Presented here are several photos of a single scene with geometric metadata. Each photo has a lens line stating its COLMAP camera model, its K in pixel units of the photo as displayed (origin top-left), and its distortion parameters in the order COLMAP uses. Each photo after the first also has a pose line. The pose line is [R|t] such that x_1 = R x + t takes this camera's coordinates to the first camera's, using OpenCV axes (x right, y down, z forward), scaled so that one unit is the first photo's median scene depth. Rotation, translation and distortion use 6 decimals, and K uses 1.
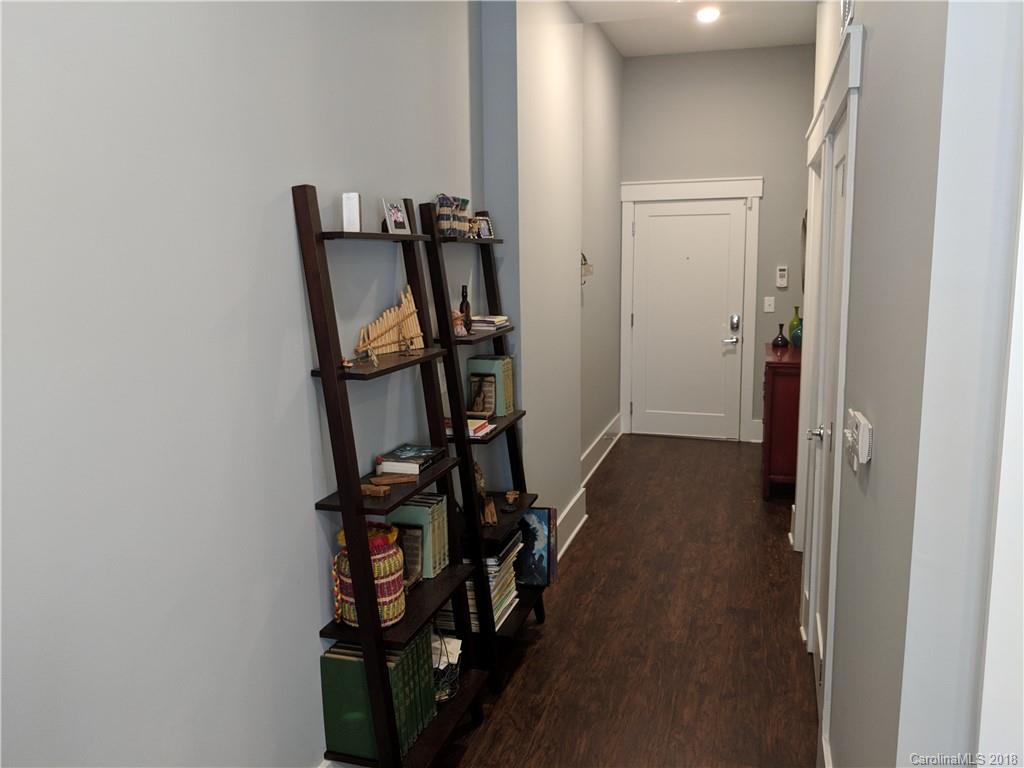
lens RADIAL K [[822.8, 0, 511.6], [0, 822.8, 385.3], [0, 0, 1]] dist [0.035984, -0.022273]
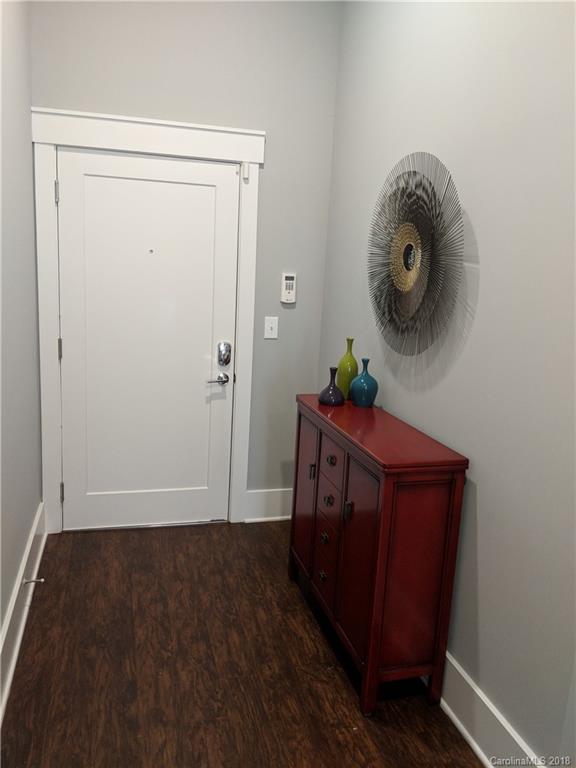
lens RADIAL K [[617.1, 0, 290.0], [0, 617.1, 385.5], [0, 0, 1]] dist [0.035984, -0.022273]
pose [[0.848095, -0.040858, 0.528266, 0.051519], [0.022668, 0.998907, 0.040866, -0.070188], [-0.529358, -0.022684, 0.848095, 0.553774]]
